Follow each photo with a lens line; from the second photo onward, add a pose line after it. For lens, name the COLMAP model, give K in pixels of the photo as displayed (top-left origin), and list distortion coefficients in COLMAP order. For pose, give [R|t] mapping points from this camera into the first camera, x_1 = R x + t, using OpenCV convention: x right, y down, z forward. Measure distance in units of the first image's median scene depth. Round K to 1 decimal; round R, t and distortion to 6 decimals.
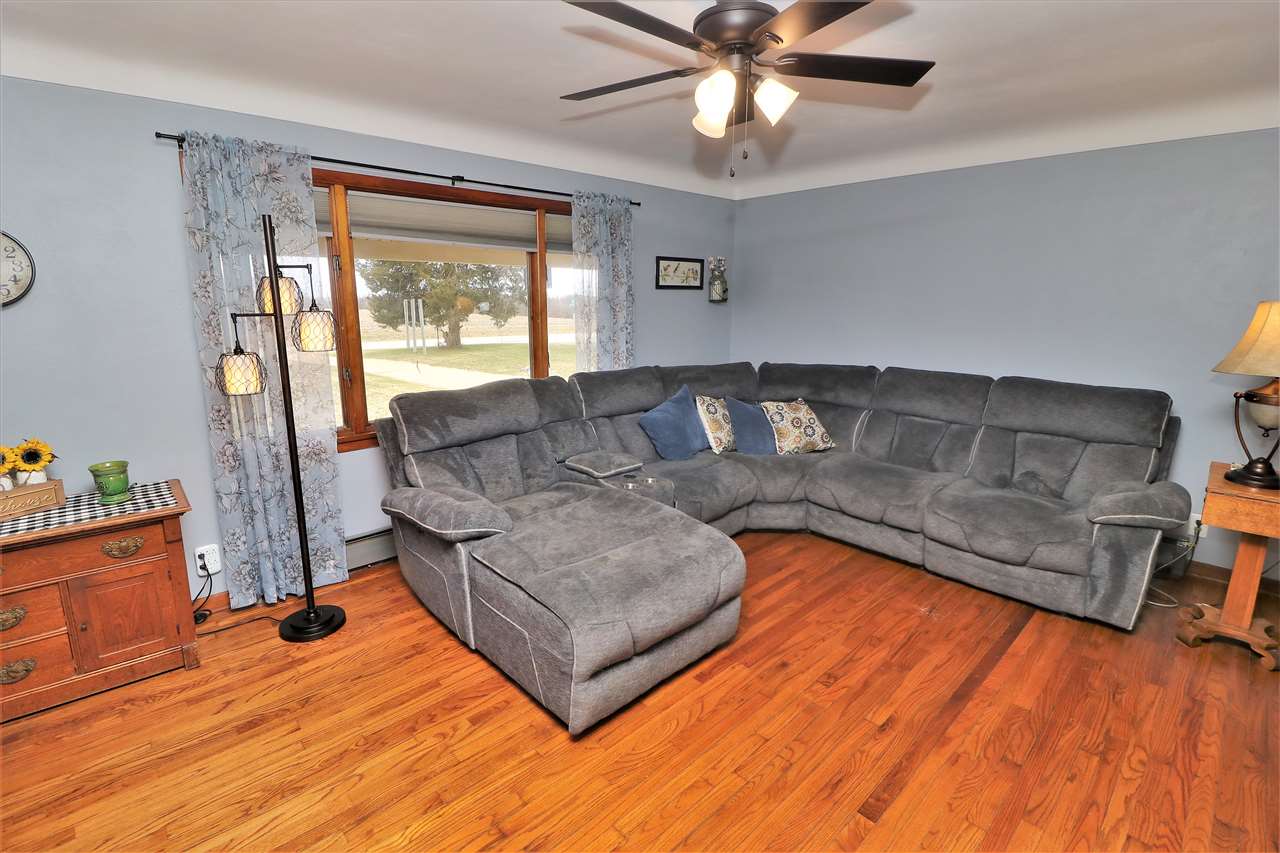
lens RADIAL K [[593.1, 0, 625.2], [0, 593.1, 414.0], [0, 0, 1]] dist [0.003134, -0.015527]
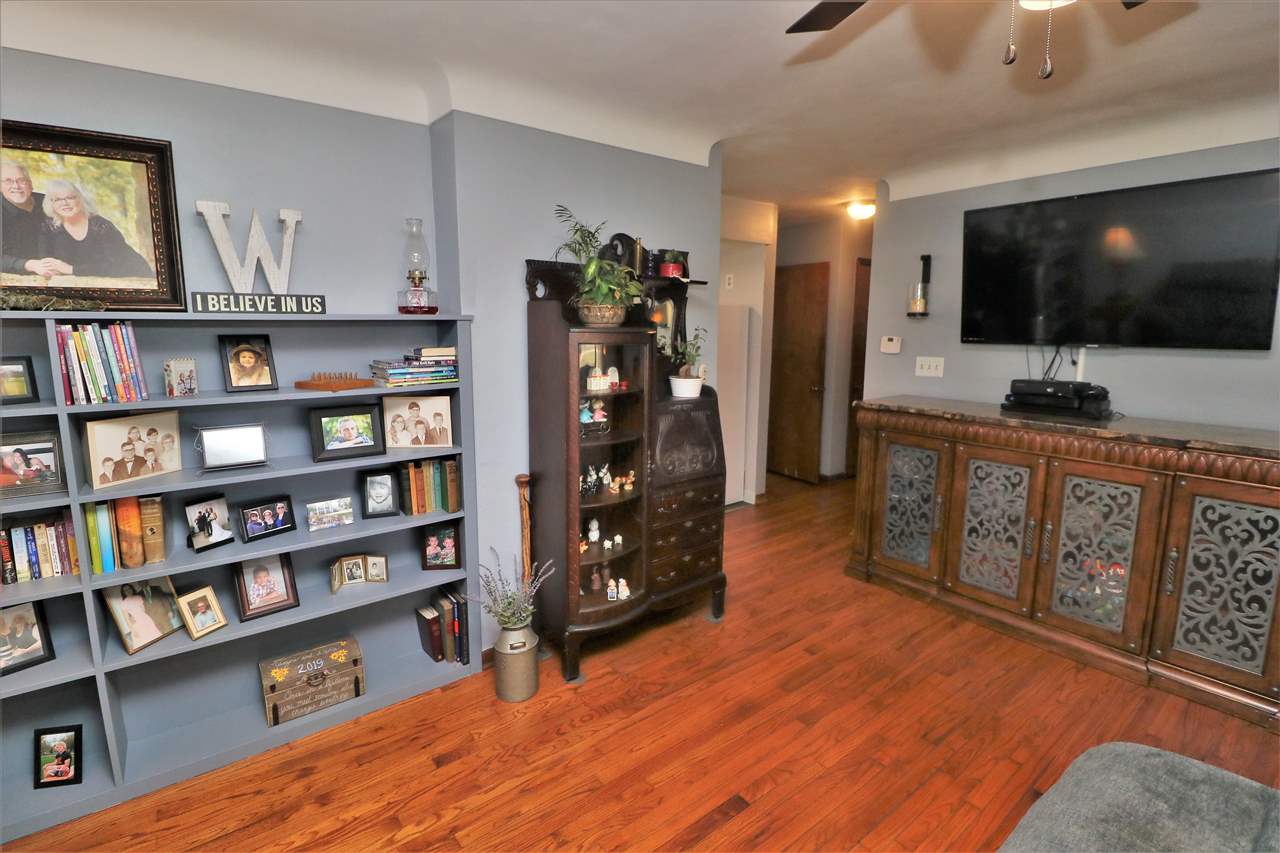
lens RADIAL K [[593.1, 0, 625.2], [0, 593.1, 414.0], [0, 0, 1]] dist [0.003134, -0.015527]
pose [[-0.996093, -0.016466, 0.086765, 0.293120], [0.013951, 0.940790, 0.338702, -0.193773], [-0.087204, 0.338589, -0.936885, 0.974365]]
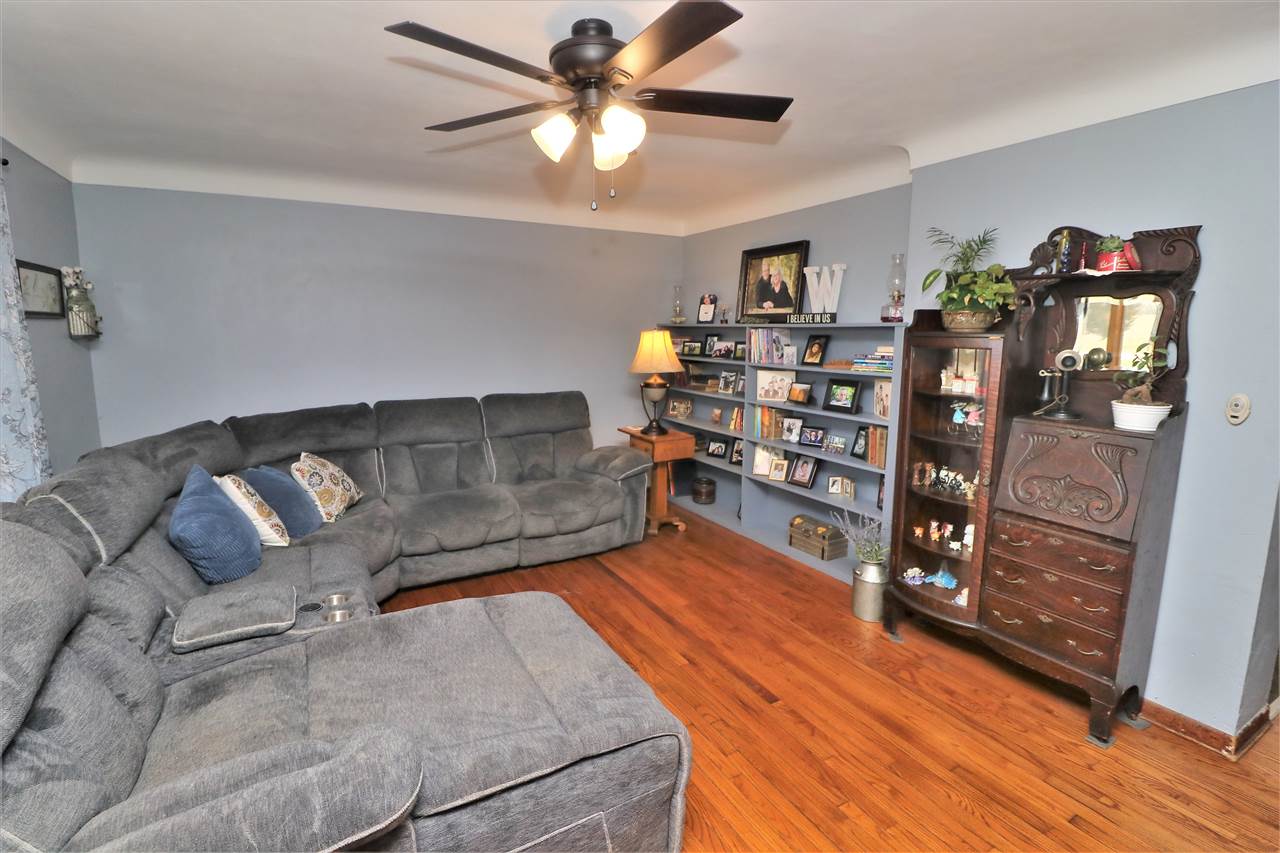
lens RADIAL K [[593.1, 0, 625.2], [0, 593.1, 414.0], [0, 0, 1]] dist [0.003134, -0.015527]
pose [[0.235635, -0.138769, 0.961883, -0.496682], [0.188565, 0.977472, 0.094825, -0.094855], [-0.953373, 0.159033, 0.256494, 0.471781]]
